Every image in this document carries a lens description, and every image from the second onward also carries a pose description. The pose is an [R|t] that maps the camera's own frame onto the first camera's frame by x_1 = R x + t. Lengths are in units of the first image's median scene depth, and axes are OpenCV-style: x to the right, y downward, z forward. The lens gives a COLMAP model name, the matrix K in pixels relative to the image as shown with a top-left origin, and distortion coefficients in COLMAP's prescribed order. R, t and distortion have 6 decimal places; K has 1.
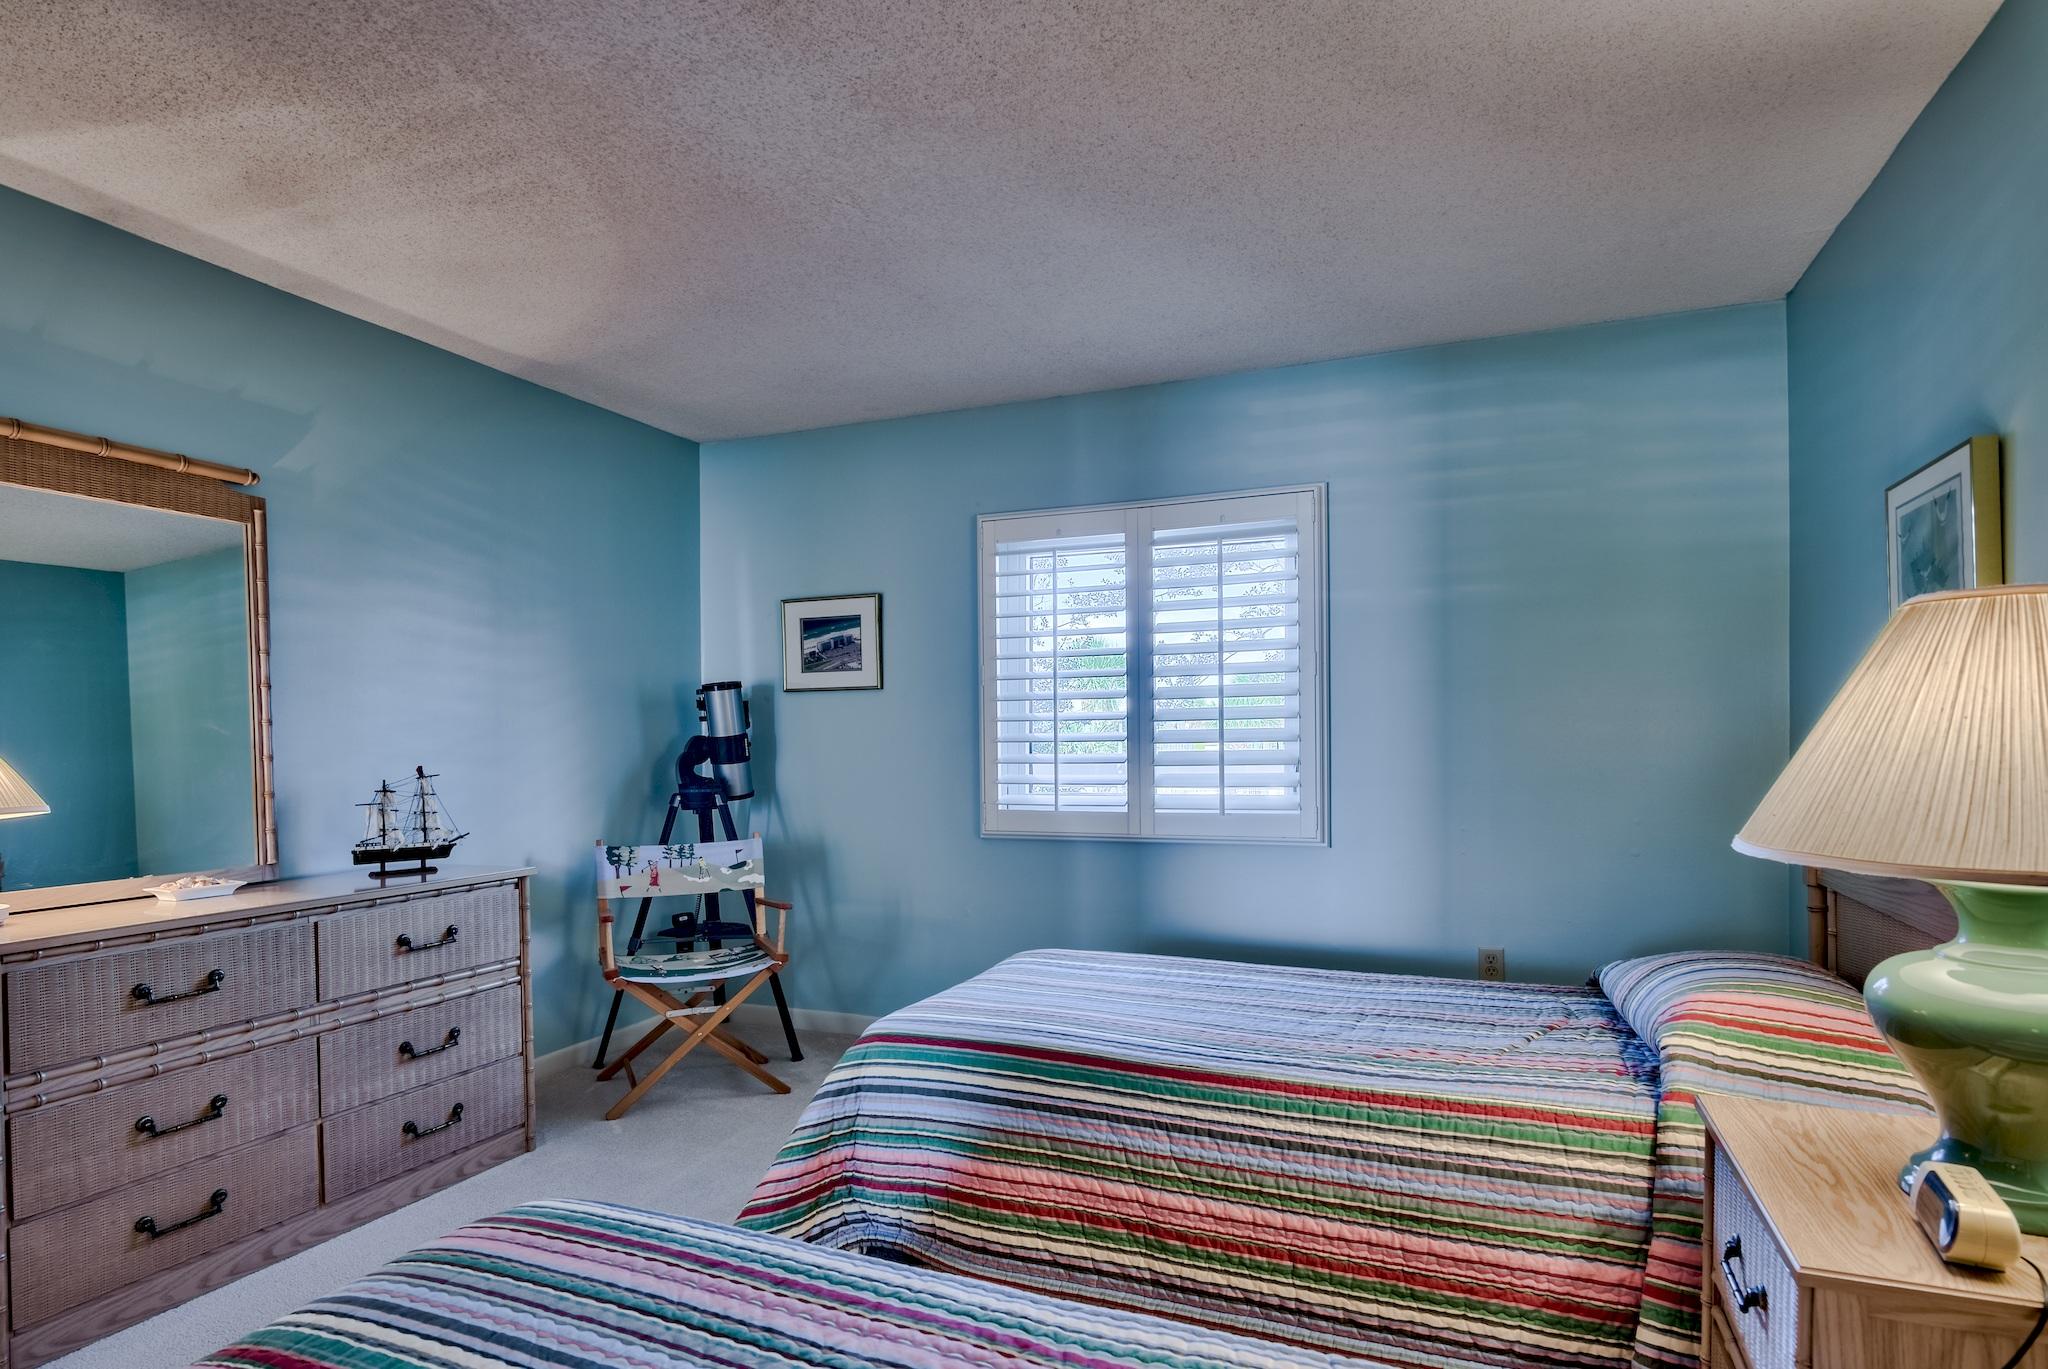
lens RADIAL K [[1048.4, 0, 1026.6], [0, 1048.4, 767.8], [0, 0, 1]] dist [-0.000206, -0.000016]
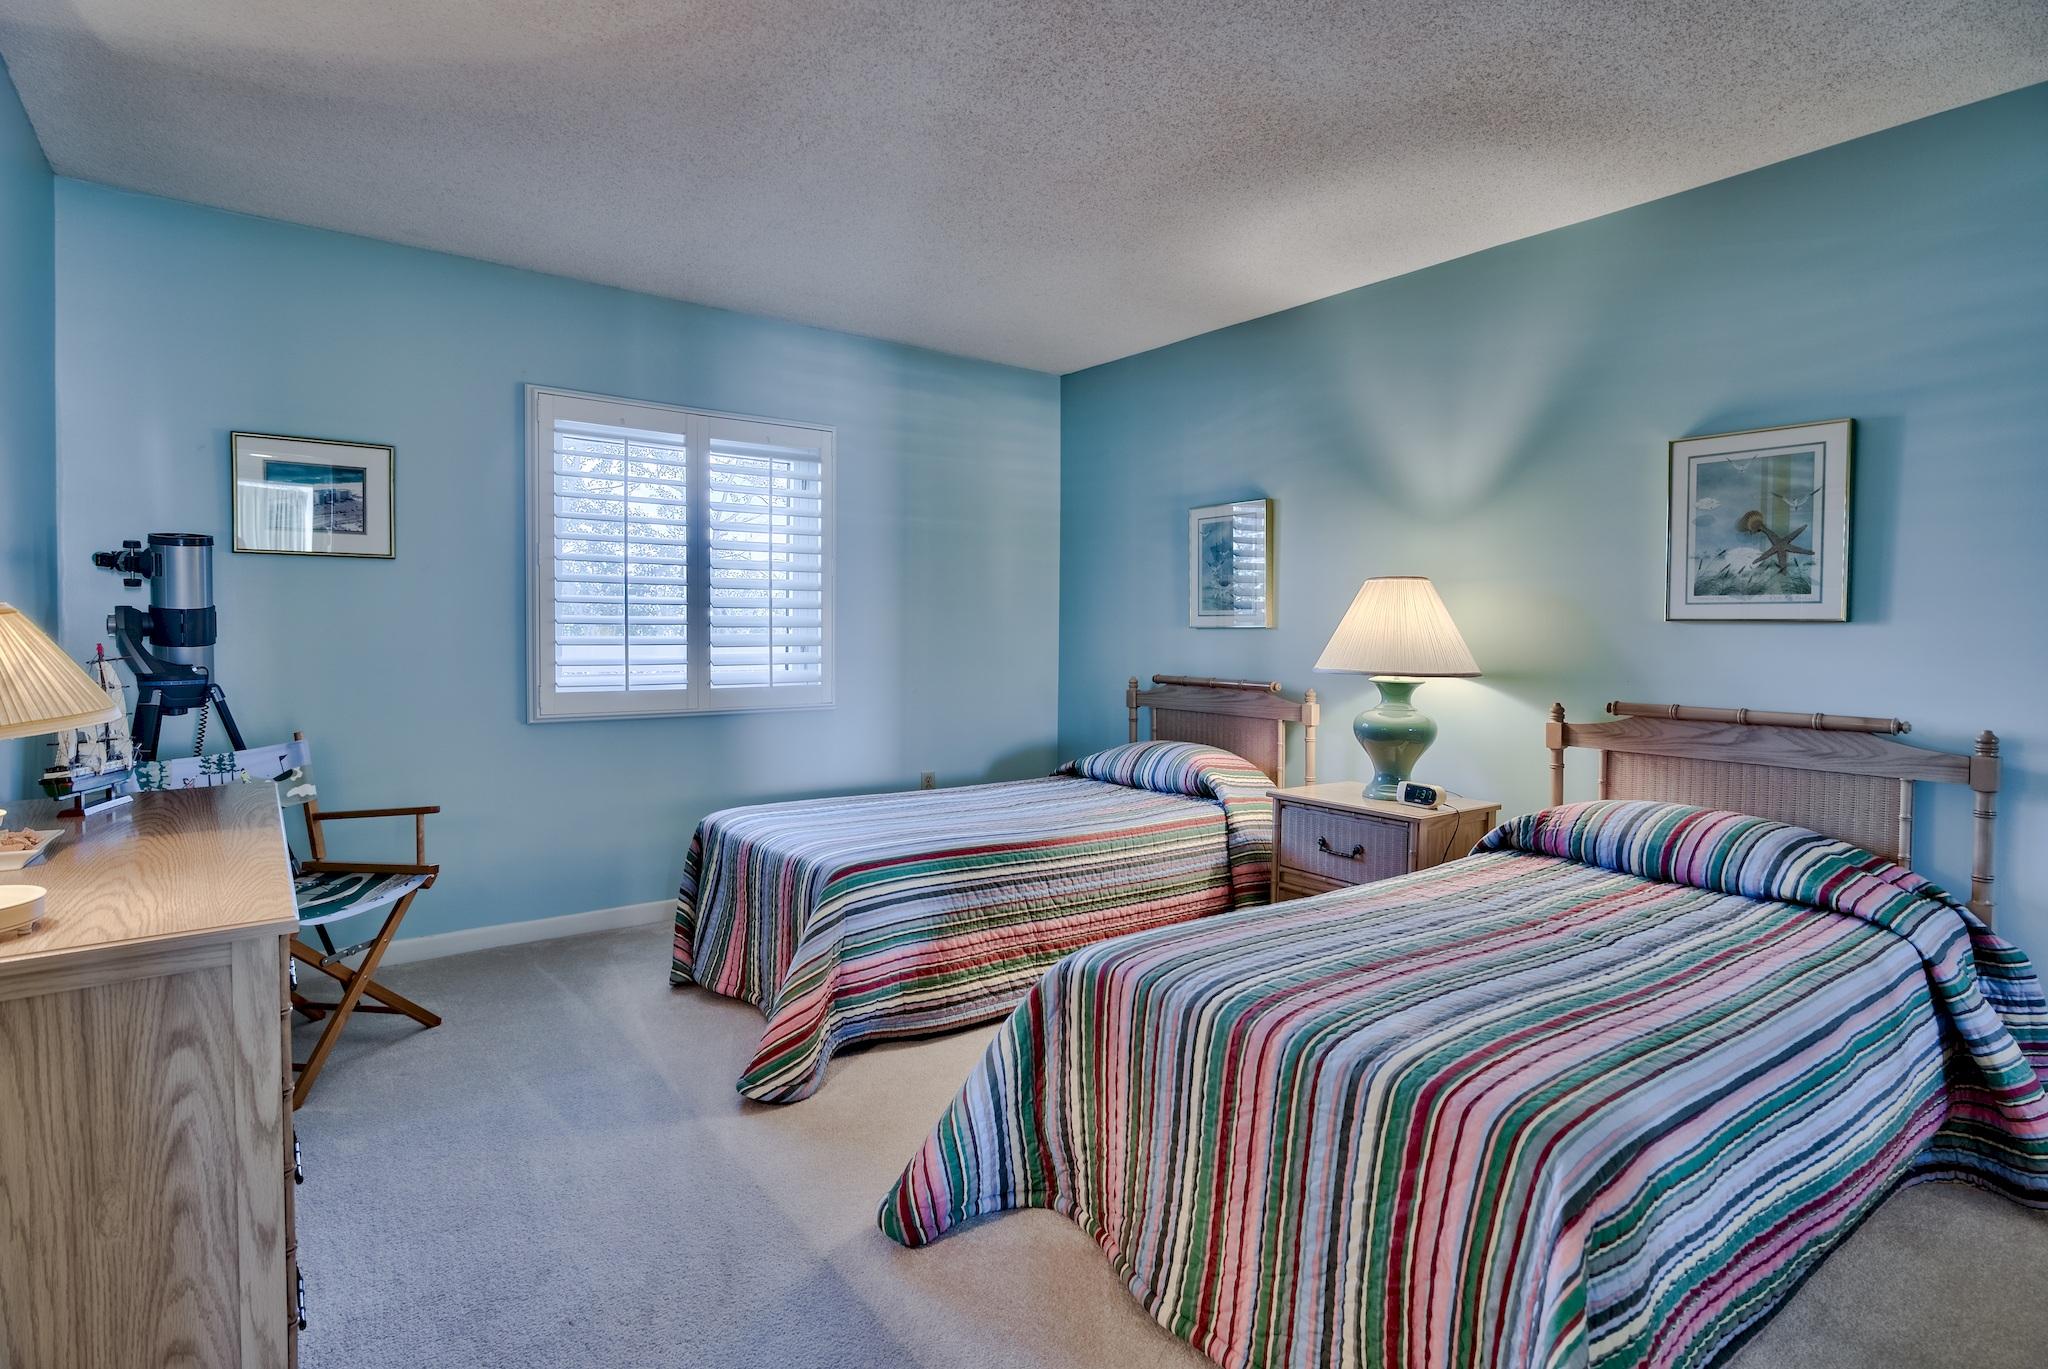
lens RADIAL K [[1011.5, 0, 1012.0], [0, 1011.5, 690.5], [0, 0, 1]] dist [-0.001836, 0.000166]
pose [[0.531946, -0.037174, 0.845962, -0.694554], [0.010093, 0.999243, 0.037563, 0.007779], [-0.846718, -0.011444, 0.531918, 0.159798]]
